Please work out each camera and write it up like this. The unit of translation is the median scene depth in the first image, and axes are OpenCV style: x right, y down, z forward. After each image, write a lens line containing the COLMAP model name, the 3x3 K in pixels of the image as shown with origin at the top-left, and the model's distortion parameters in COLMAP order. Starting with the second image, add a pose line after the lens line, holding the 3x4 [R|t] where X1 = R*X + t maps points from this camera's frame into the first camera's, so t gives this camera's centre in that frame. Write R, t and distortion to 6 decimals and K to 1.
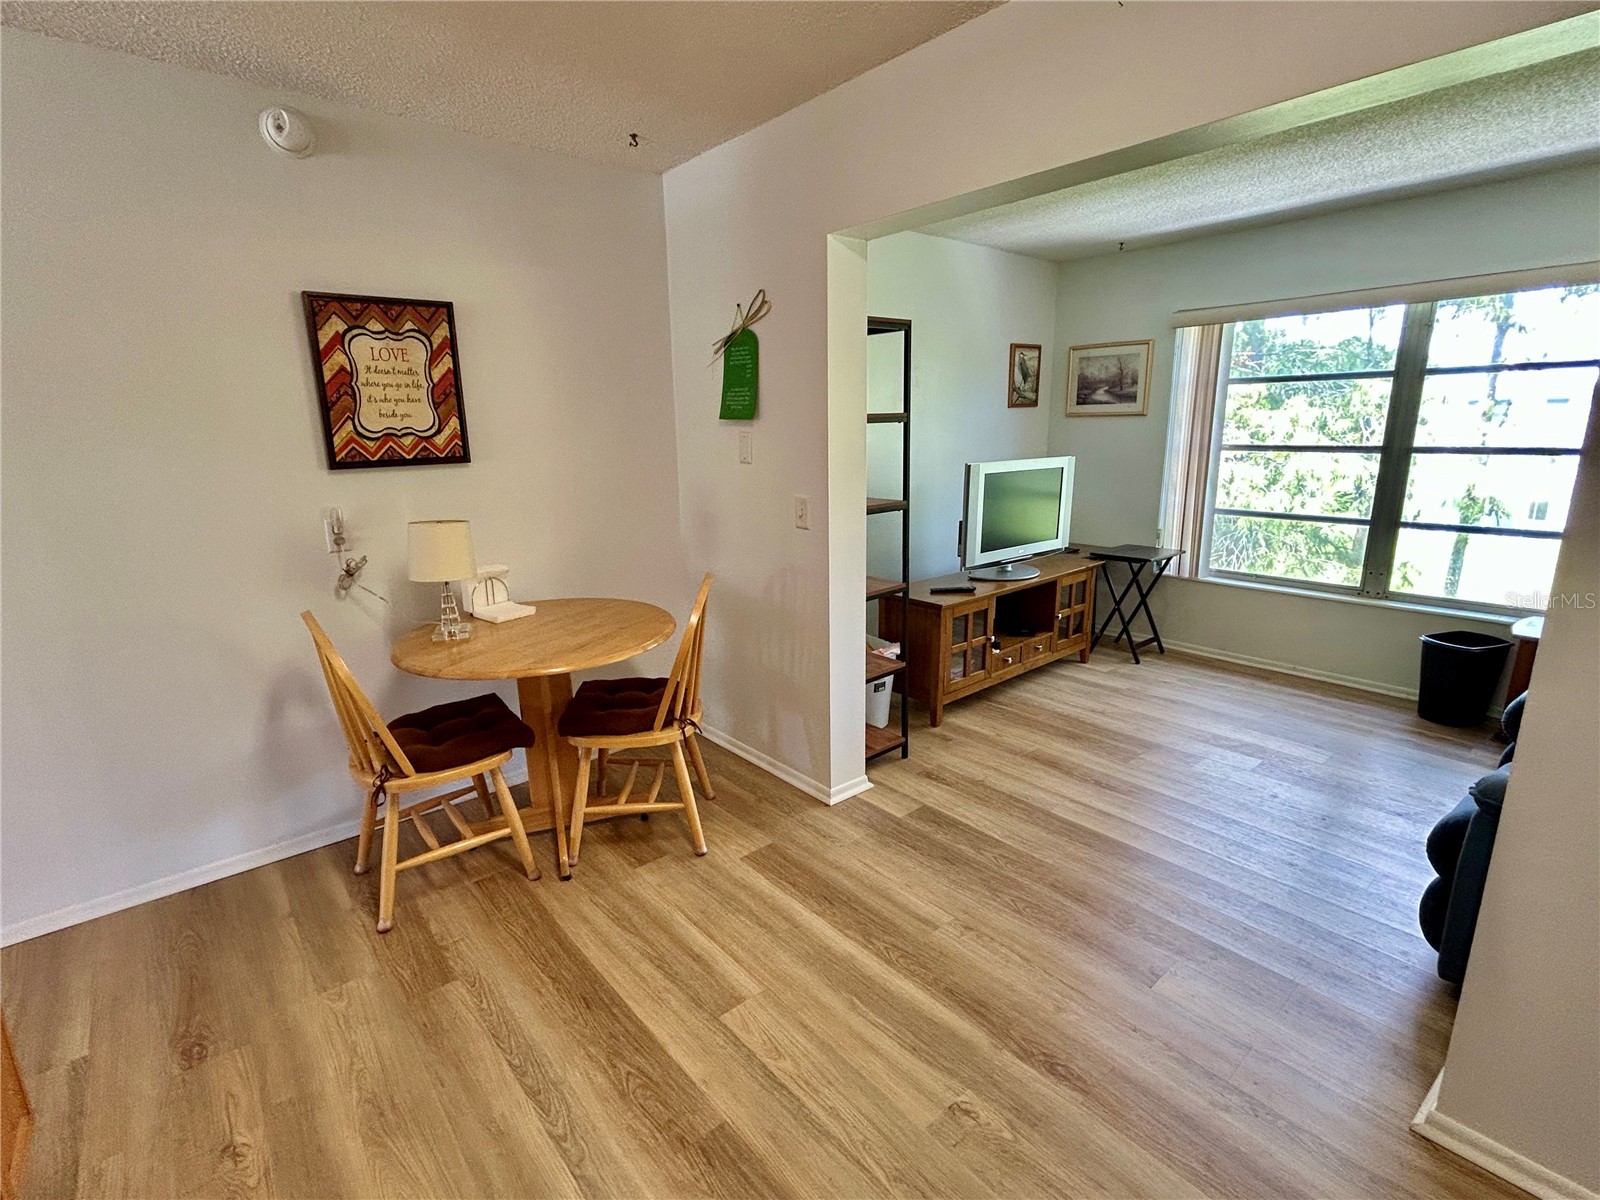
lens RADIAL K [[756.3, 0, 795.0], [0, 756.3, 596.3], [0, 0, 1]] dist [-0.001455, 0.001025]
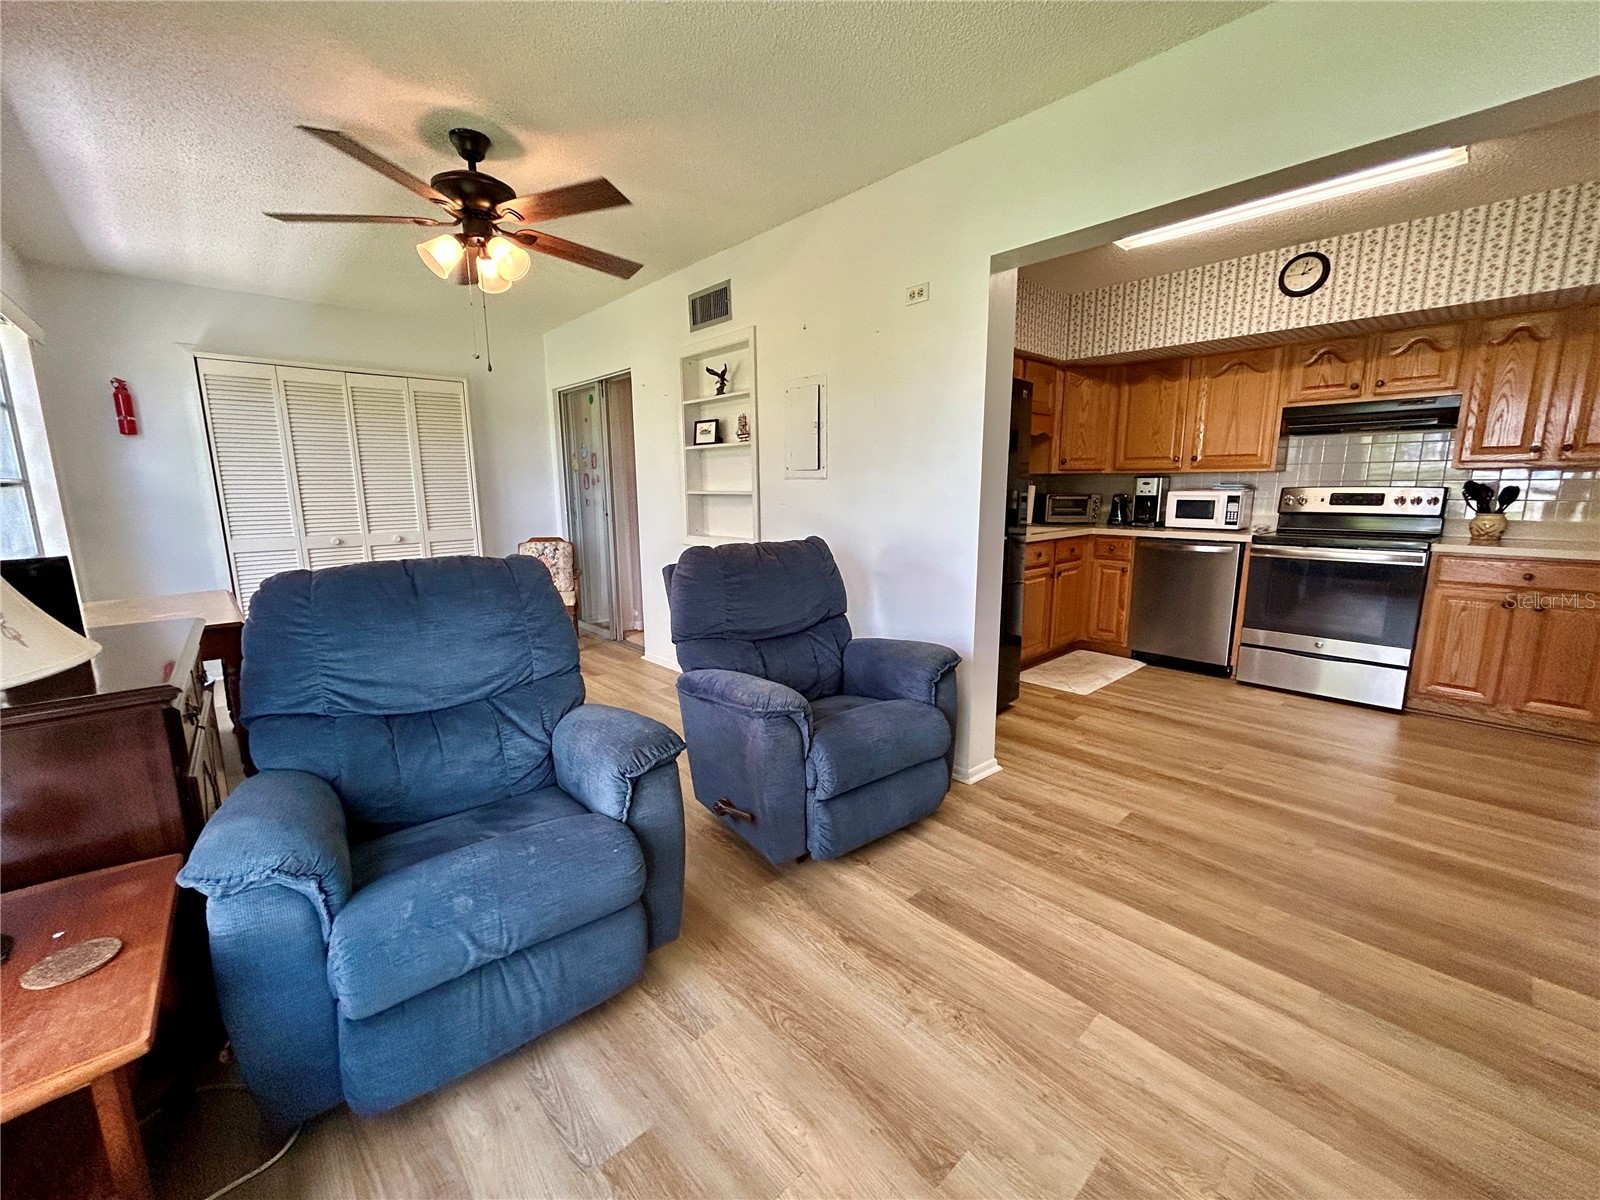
lens RADIAL K [[643.3, 0, 799.7], [0, 643.3, 597.9], [0, 0, 1]] dist [0.000439, 0.000717]
pose [[-0.999076, 0.028368, -0.032289, 0.873909], [0.013470, 0.920059, 0.391549, -0.271881], [0.040816, 0.390752, -0.919591, 1.500471]]
